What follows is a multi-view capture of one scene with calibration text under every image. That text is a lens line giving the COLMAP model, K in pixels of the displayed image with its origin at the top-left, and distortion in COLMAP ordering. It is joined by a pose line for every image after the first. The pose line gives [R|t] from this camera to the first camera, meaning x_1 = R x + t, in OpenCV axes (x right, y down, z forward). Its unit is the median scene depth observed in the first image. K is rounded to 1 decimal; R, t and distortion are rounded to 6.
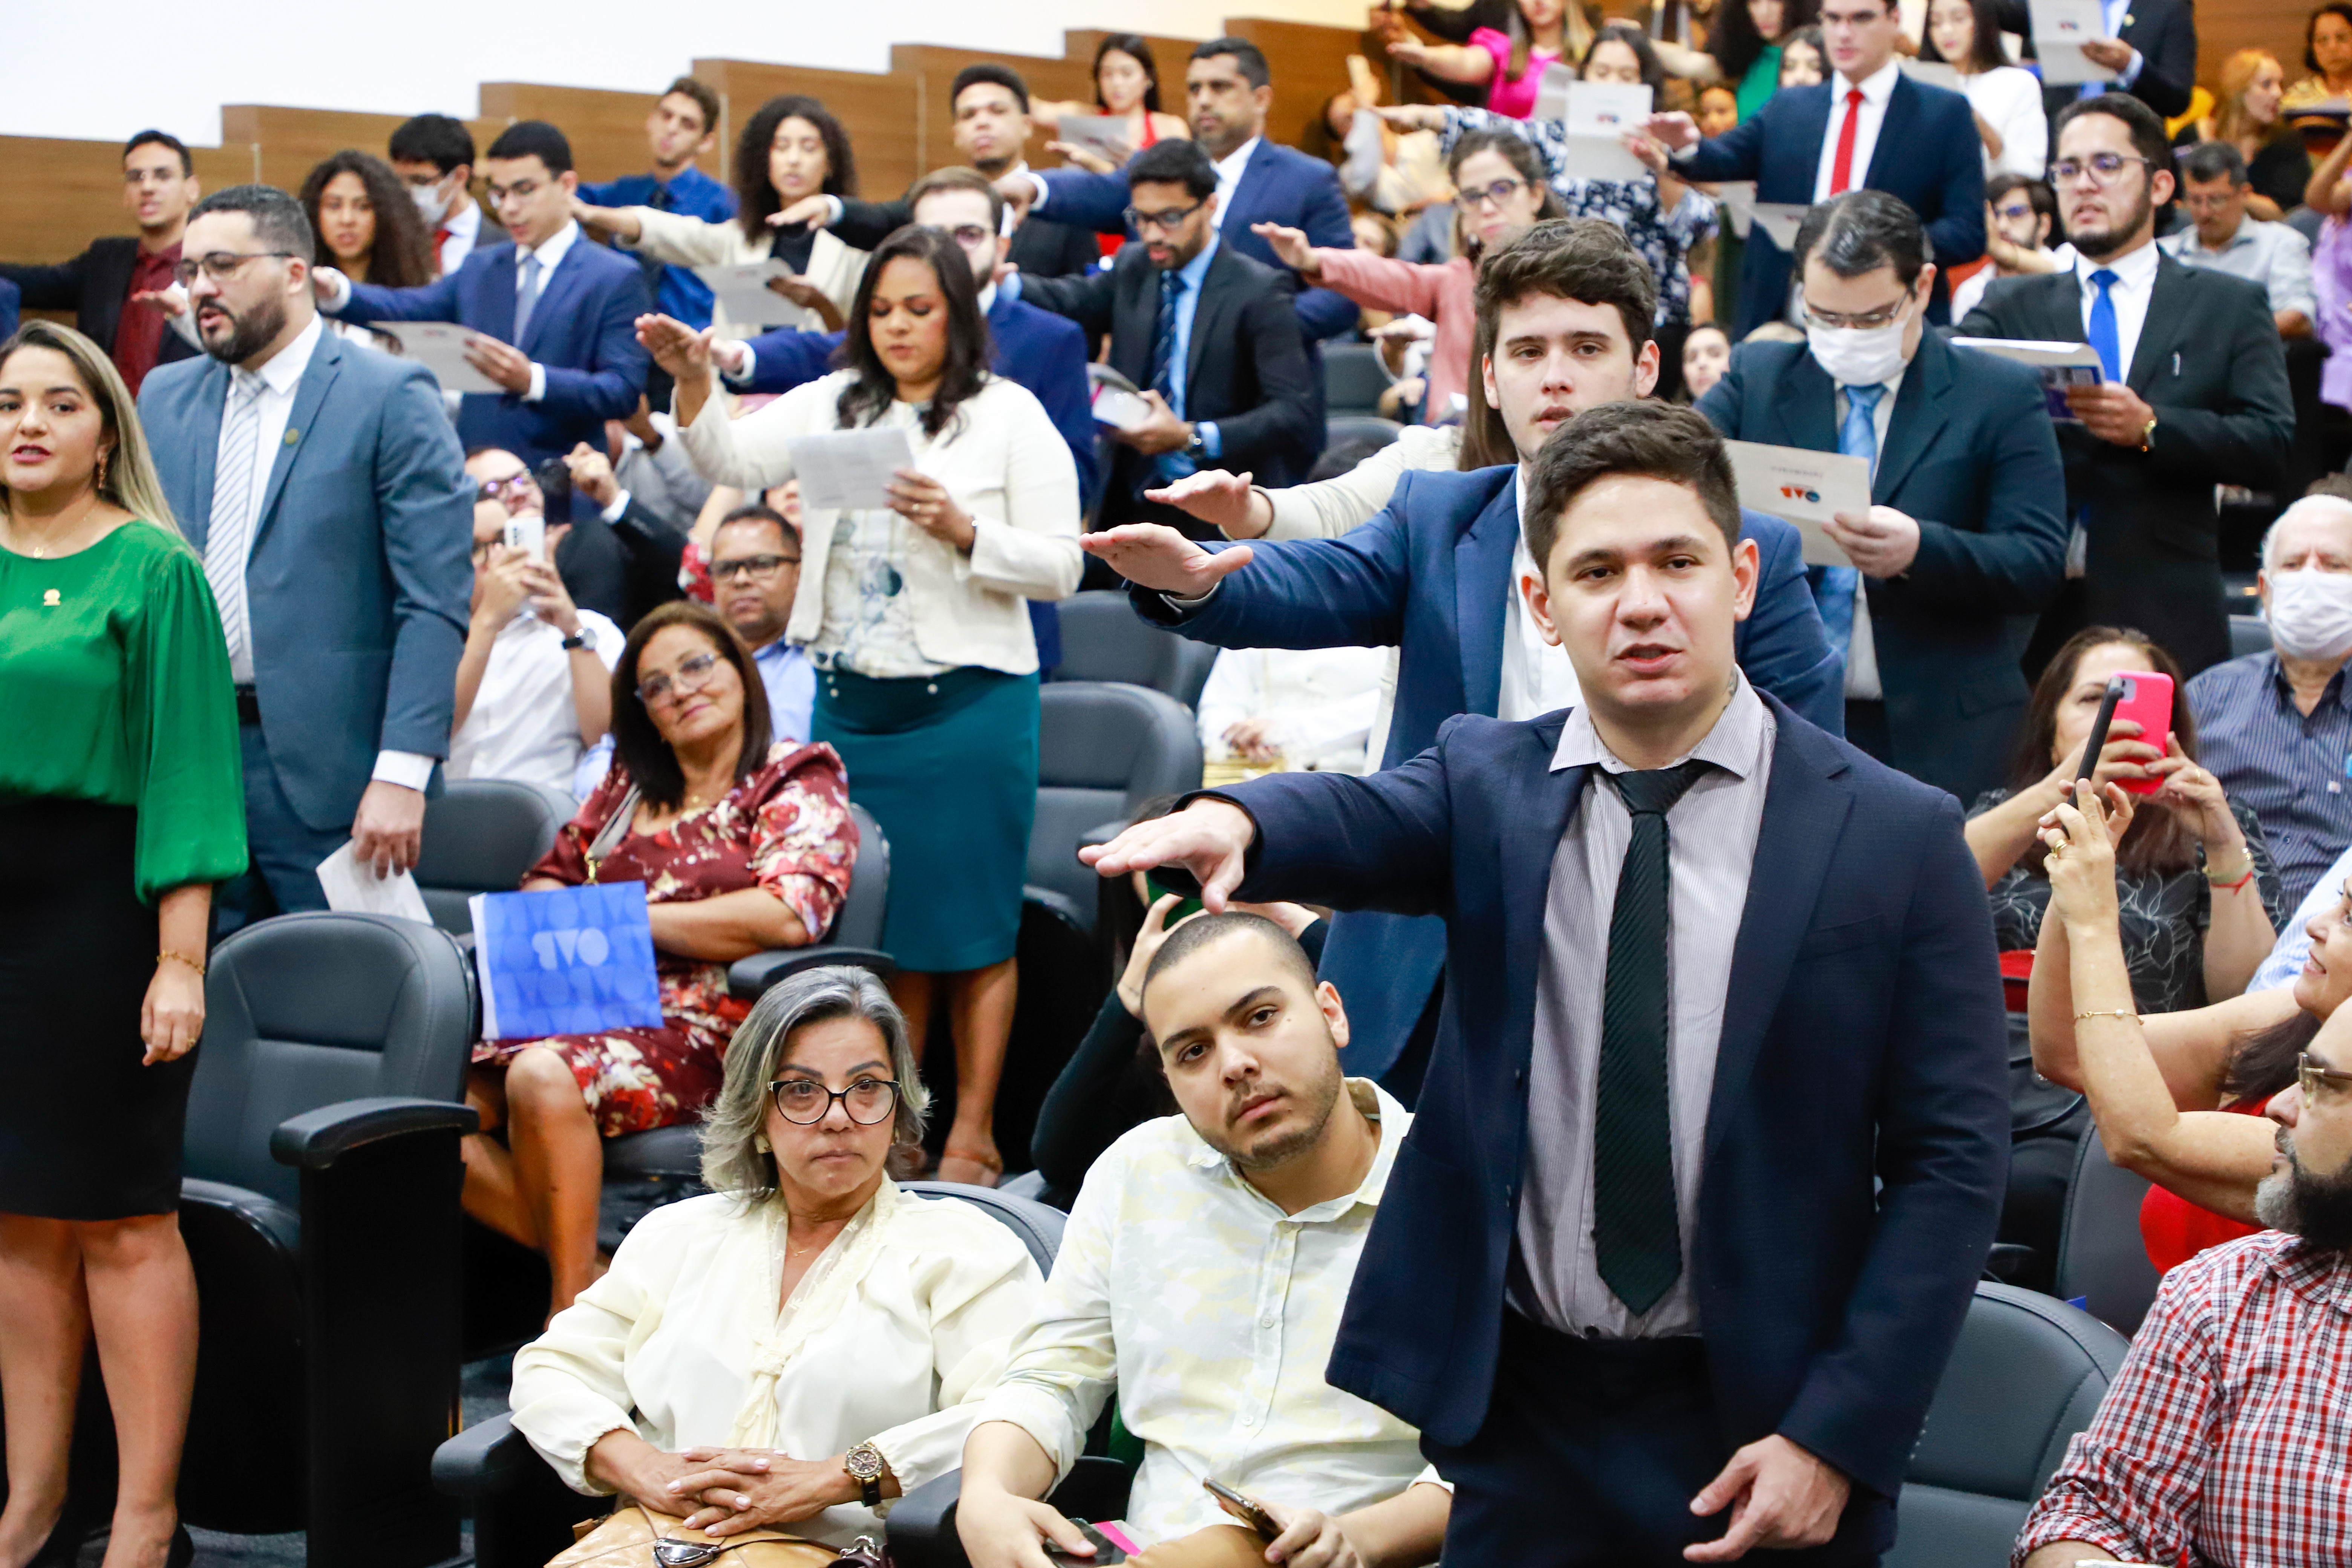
lens RADIAL K [[4639.1, 0, 1181.2], [0, 4639.1, 773.1], [0, 0, 1]] dist [0.050489, 0.000000]
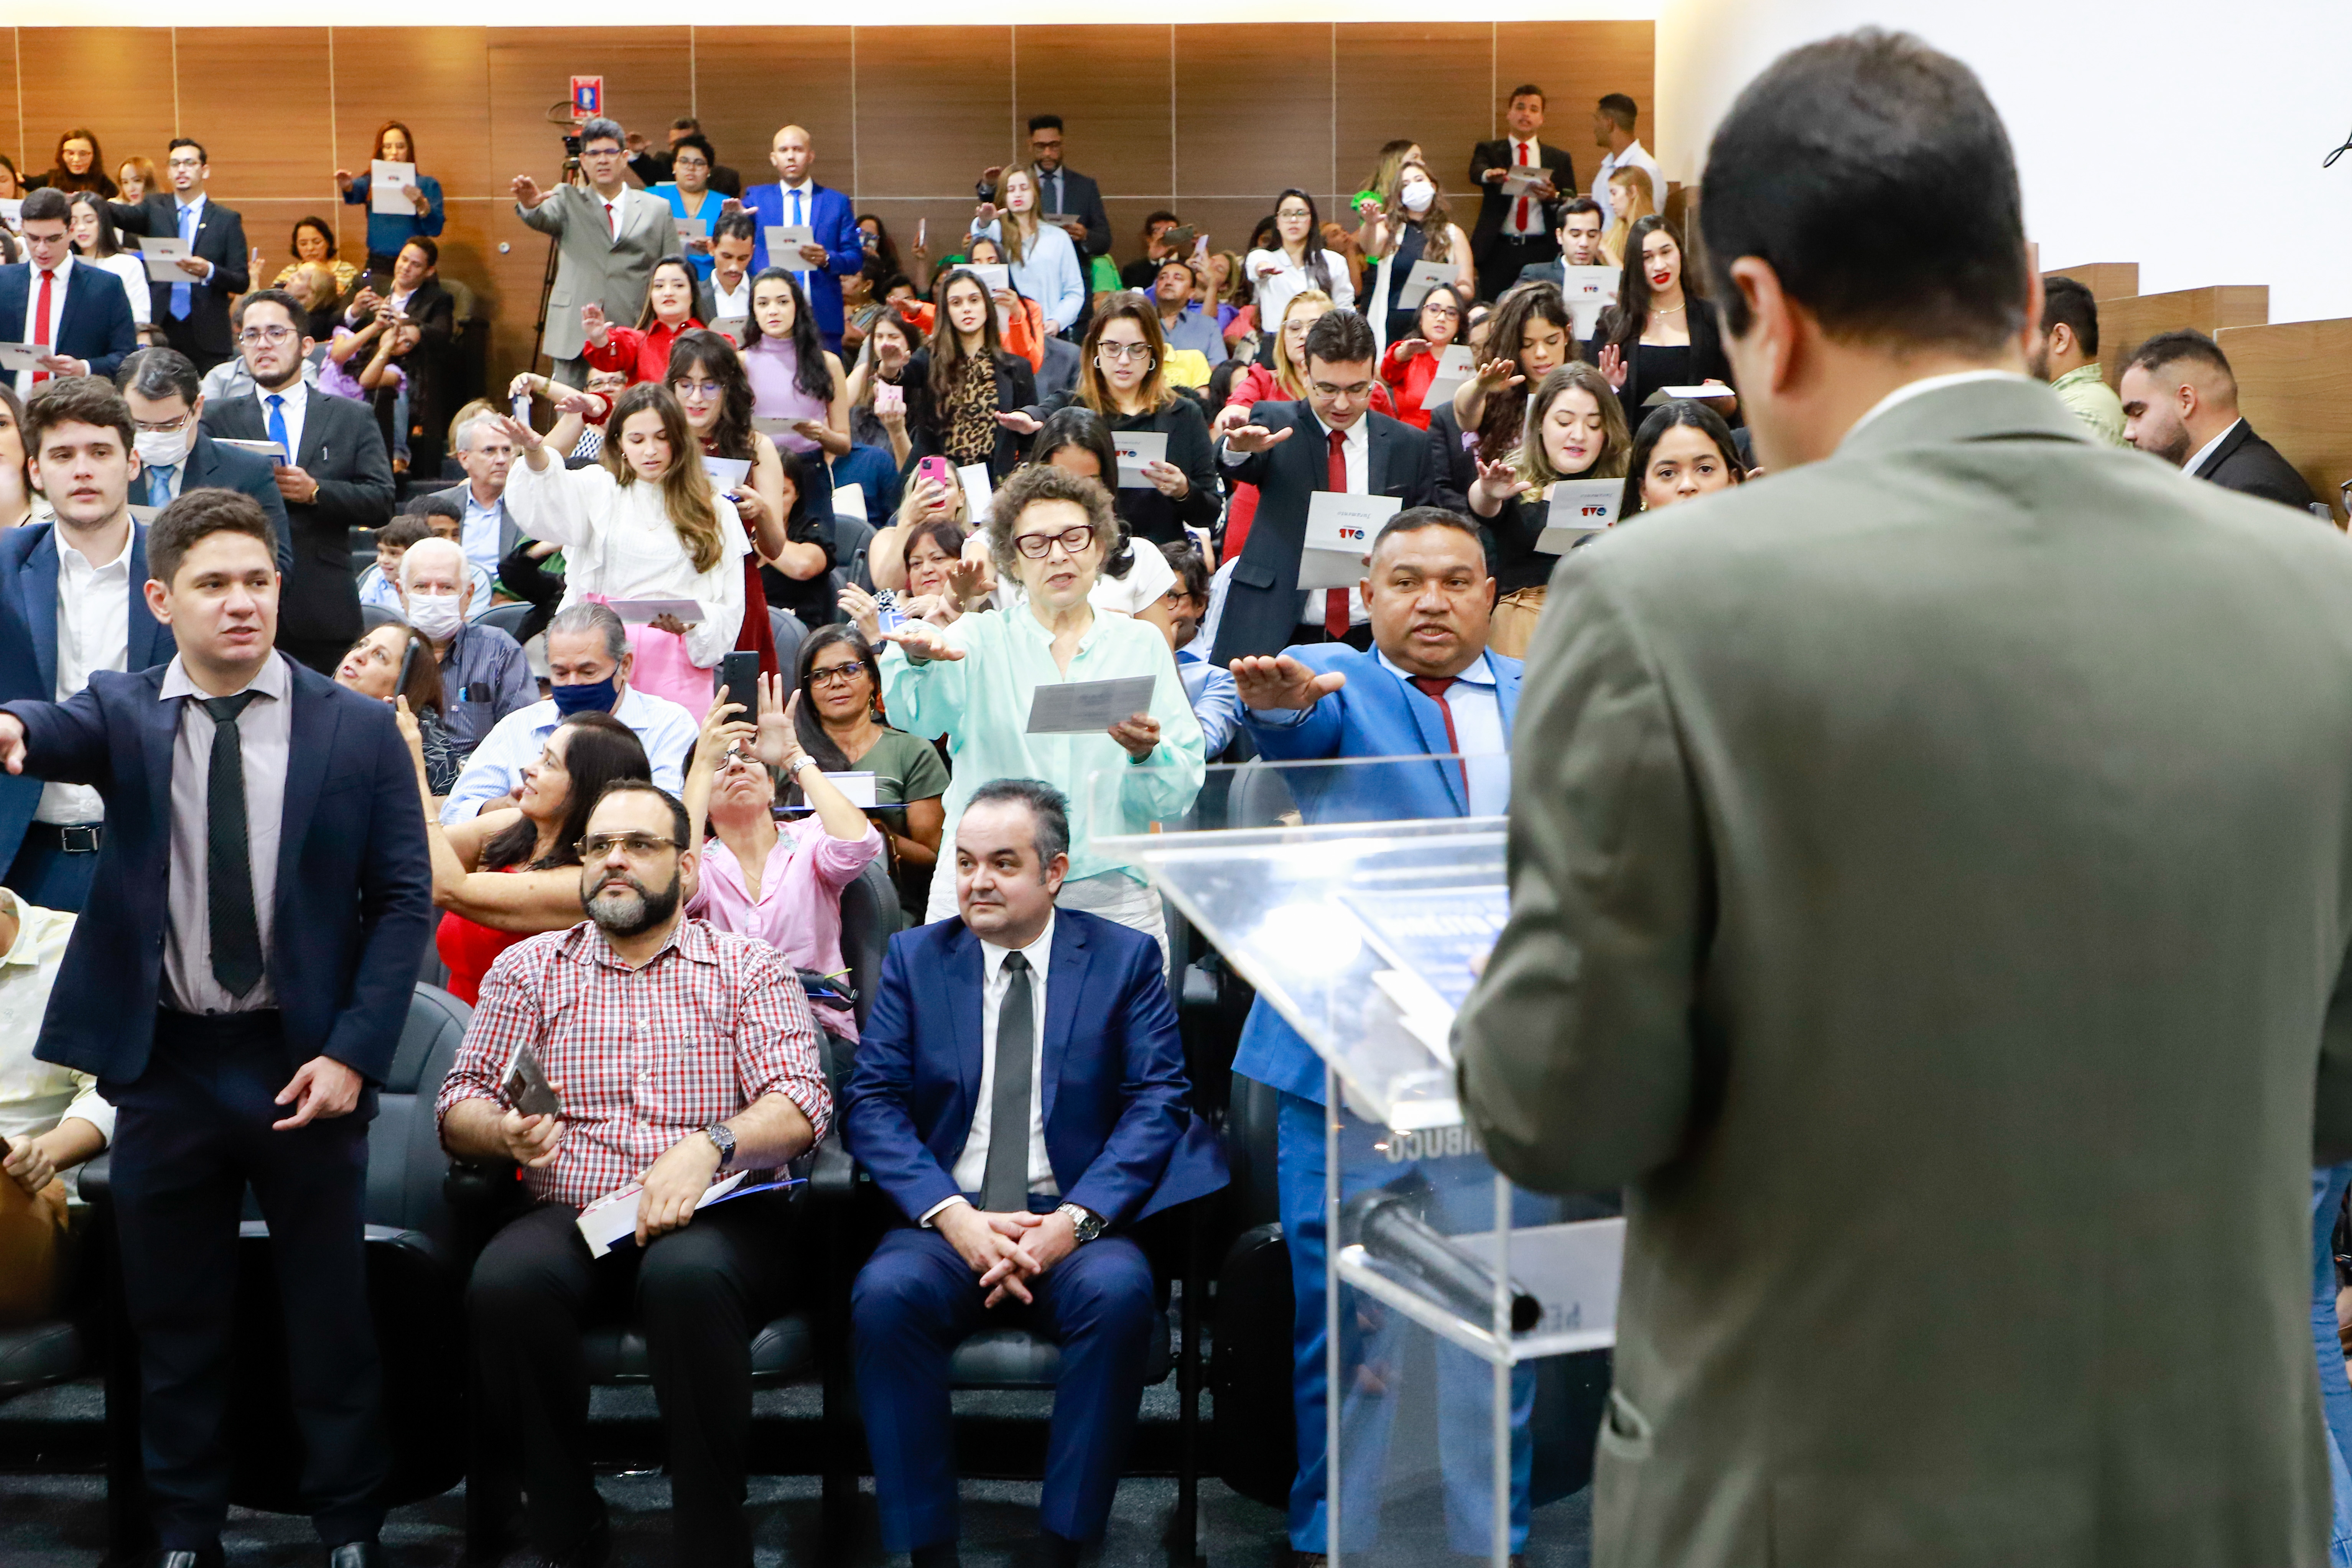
lens RADIAL K [[3185.1, 0, 1190.9], [0, 3185.1, 780.0], [0, 0, 1]] dist [0.053800, 0.000000]
pose [[0.840759, -0.048762, 0.539210, -0.252872], [0.035273, 0.998753, 0.035321, 0.000968], [-0.540260, -0.010677, 0.841430, -0.241671]]
